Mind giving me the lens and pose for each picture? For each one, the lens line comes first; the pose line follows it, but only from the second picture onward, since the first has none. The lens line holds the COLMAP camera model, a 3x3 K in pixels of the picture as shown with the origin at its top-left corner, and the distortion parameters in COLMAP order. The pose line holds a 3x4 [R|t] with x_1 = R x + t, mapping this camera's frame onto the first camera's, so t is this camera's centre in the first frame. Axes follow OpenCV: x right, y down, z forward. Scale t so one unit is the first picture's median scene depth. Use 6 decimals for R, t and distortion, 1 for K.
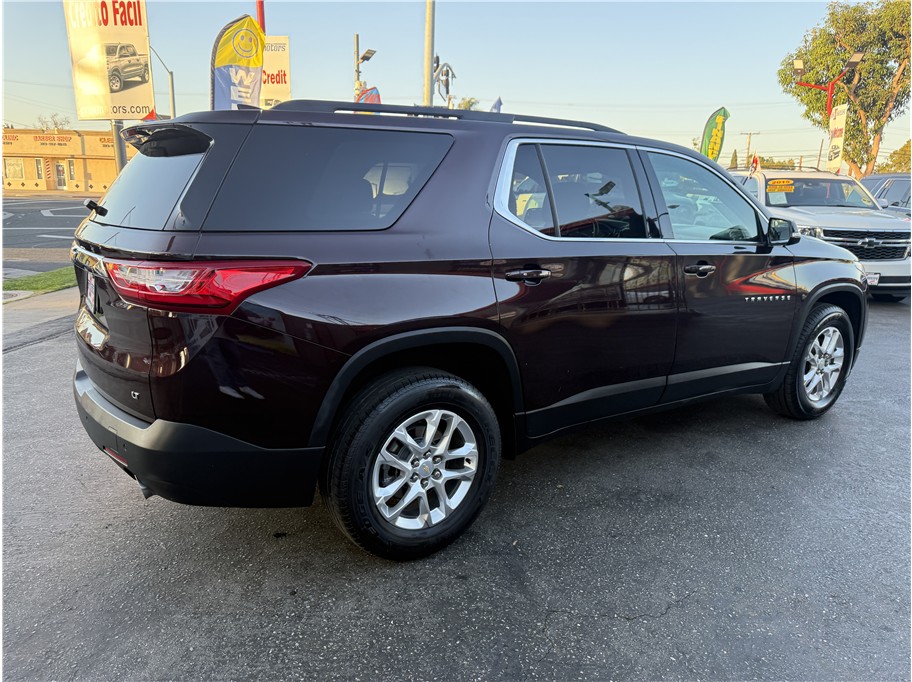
lens RADIAL K [[653.0, 0, 447.5], [0, 653.0, 342.2], [0, 0, 1]] dist [0.013535, -0.014531]
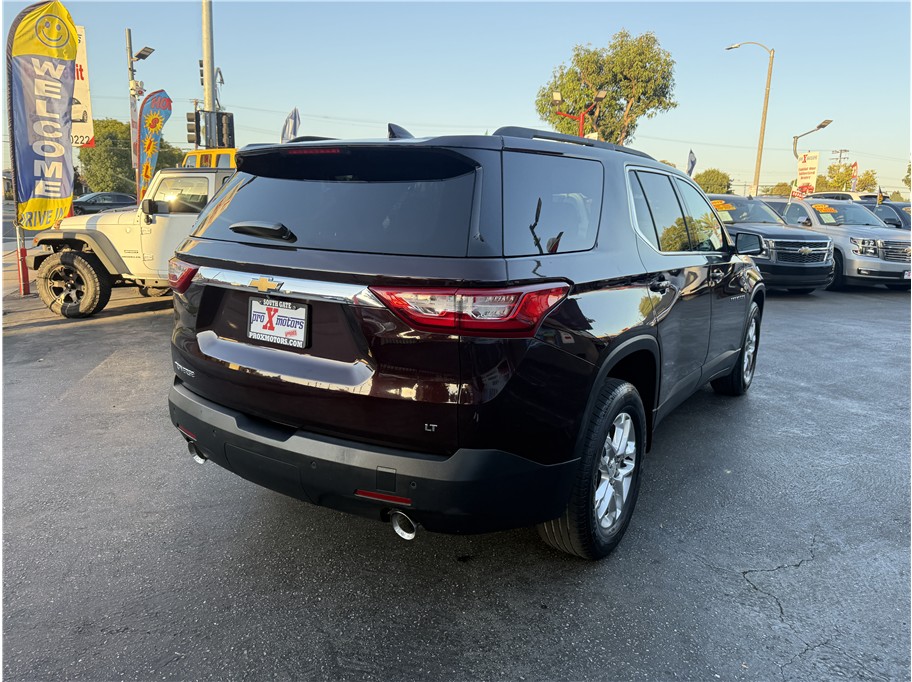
lens RADIAL K [[653.0, 0, 456.6], [0, 653.0, 334.8], [0, 0, 1]] dist [0.013535, -0.014531]
pose [[0.925581, -0.066914, 0.372589, -0.597344], [0.076921, 0.996964, -0.012040, -0.030889], [-0.370653, 0.039804, 0.927918, 0.074827]]
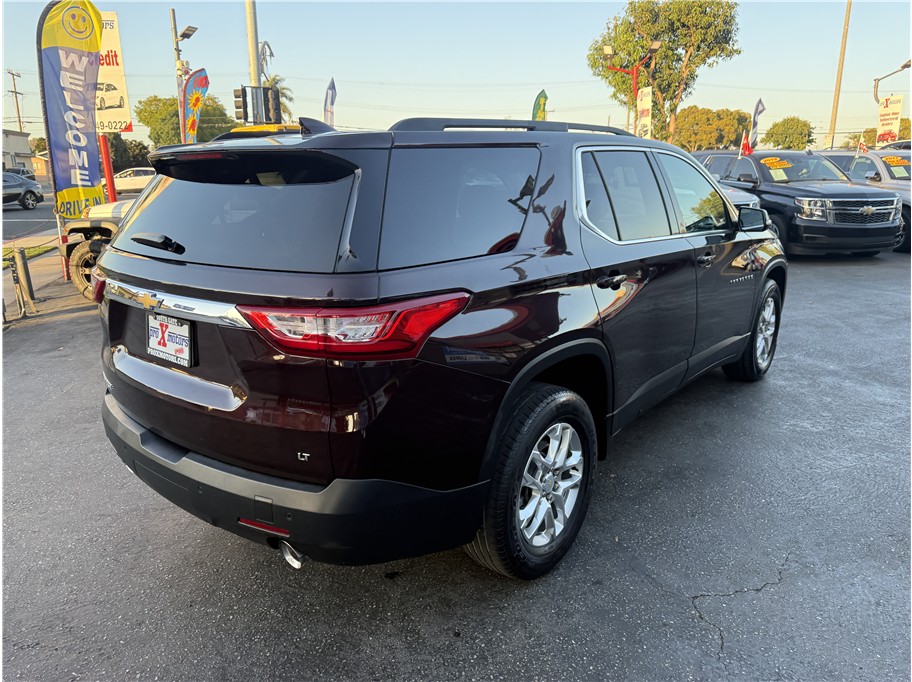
lens RADIAL K [[653.0, 0, 450.9], [0, 653.0, 336.0], [0, 0, 1]] dist [0.013535, -0.014531]
pose [[0.958945, -0.100226, 0.265289, -0.381646], [0.094465, 0.994933, 0.034421, -0.072095], [-0.267395, -0.007947, 0.963554, 0.067681]]
